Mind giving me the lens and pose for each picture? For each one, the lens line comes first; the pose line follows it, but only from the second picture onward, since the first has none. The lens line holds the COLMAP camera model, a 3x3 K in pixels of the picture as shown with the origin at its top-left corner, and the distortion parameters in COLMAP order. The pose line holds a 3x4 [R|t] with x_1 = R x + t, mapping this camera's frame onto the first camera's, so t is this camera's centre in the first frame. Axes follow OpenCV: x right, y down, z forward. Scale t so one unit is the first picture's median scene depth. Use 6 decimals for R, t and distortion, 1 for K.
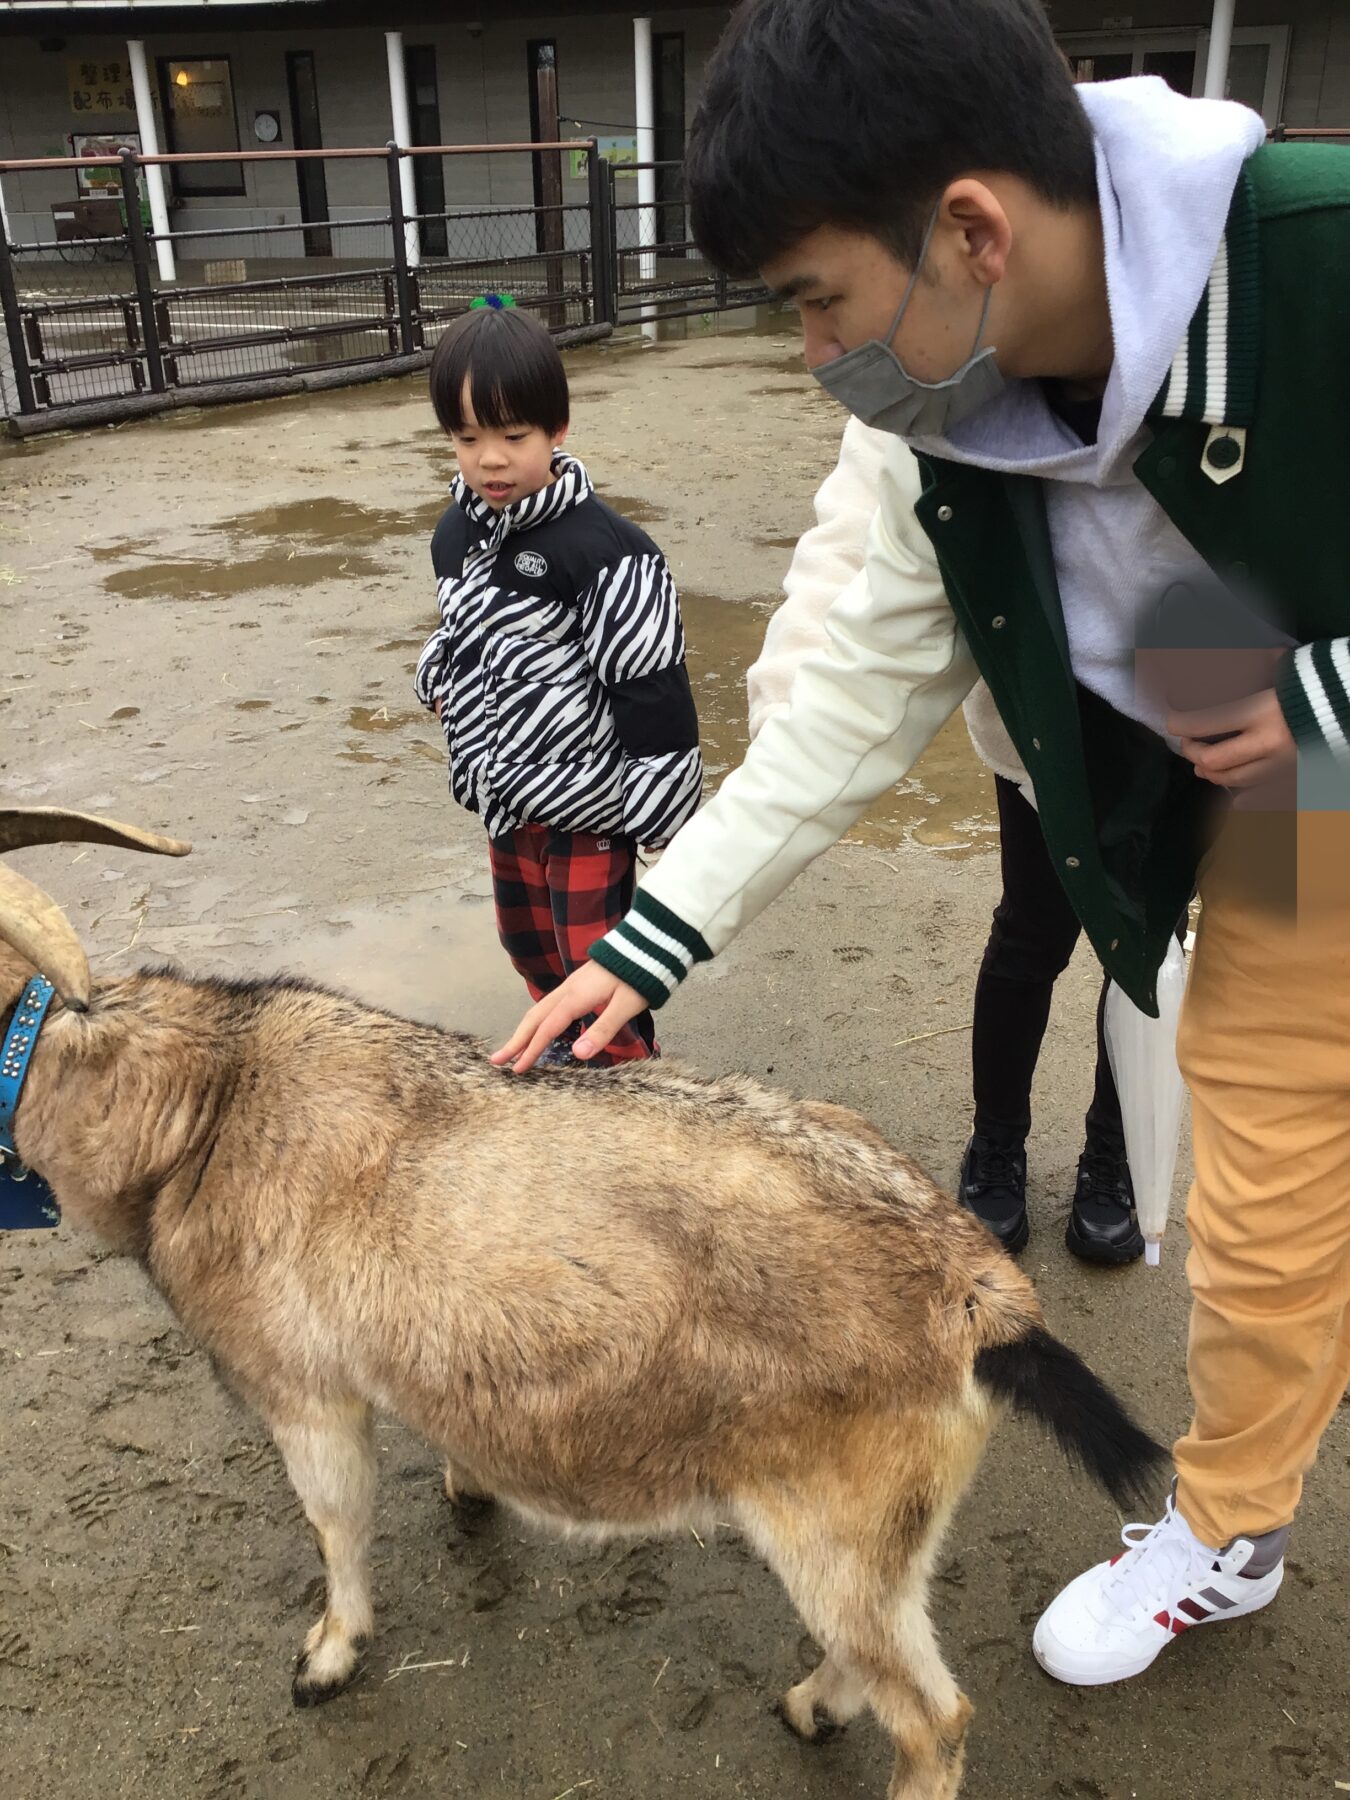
lens RADIAL K [[1599.5, 0, 675.0], [0, 1599.5, 900.0], [0, 0, 1]] dist [0.050403, -0.000439]
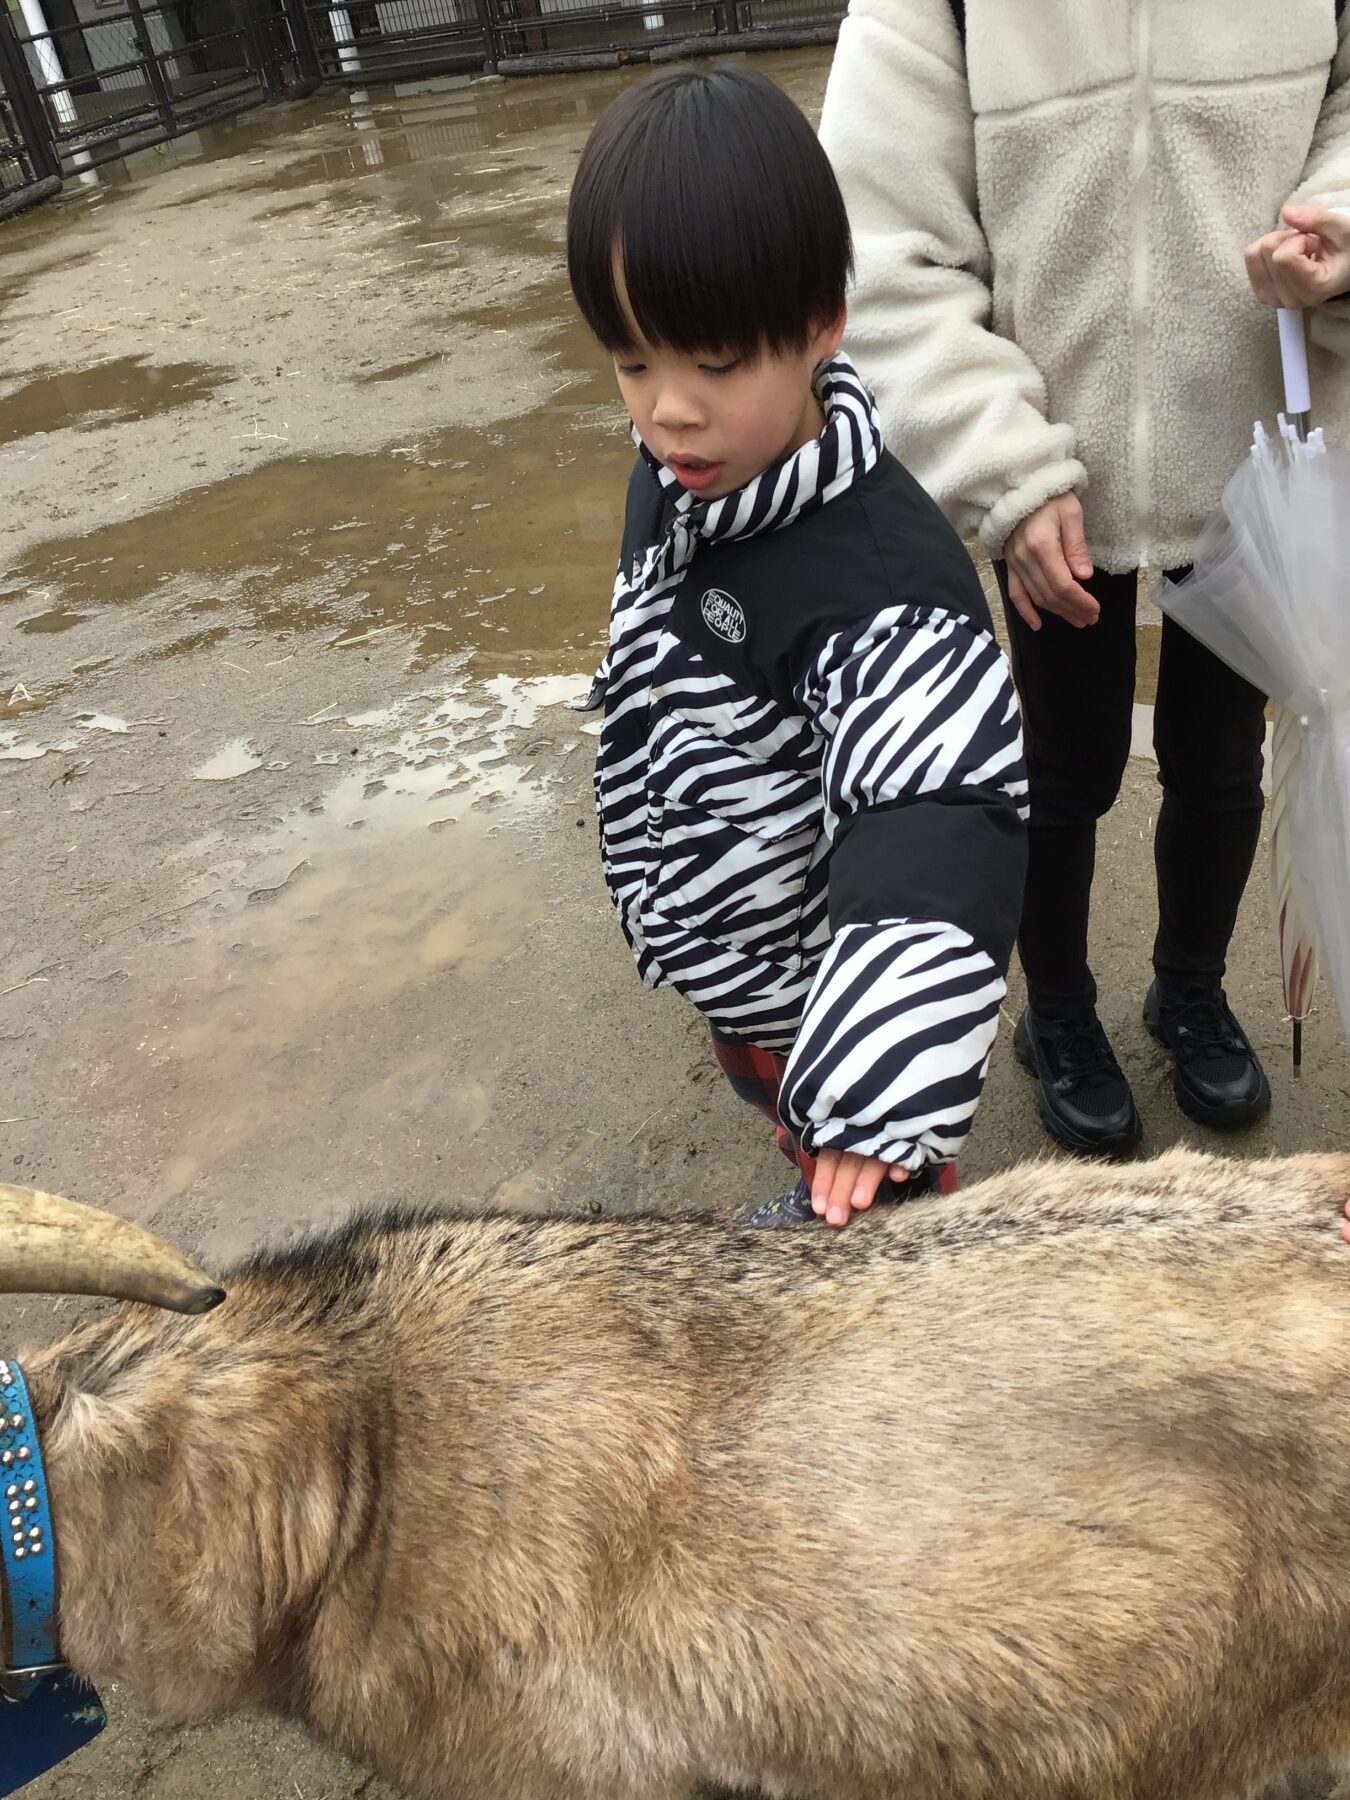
lens RADIAL K [[1649.6, 0, 675.0], [0, 1649.6, 900.0], [0, 0, 1]] dist [-0.009688, 0.001164]
pose [[0.936095, -0.287685, 0.202397, -0.242806], [0.265647, 0.955359, 0.129308, -0.121827], [-0.230562, -0.067278, 0.970729, 0.390610]]
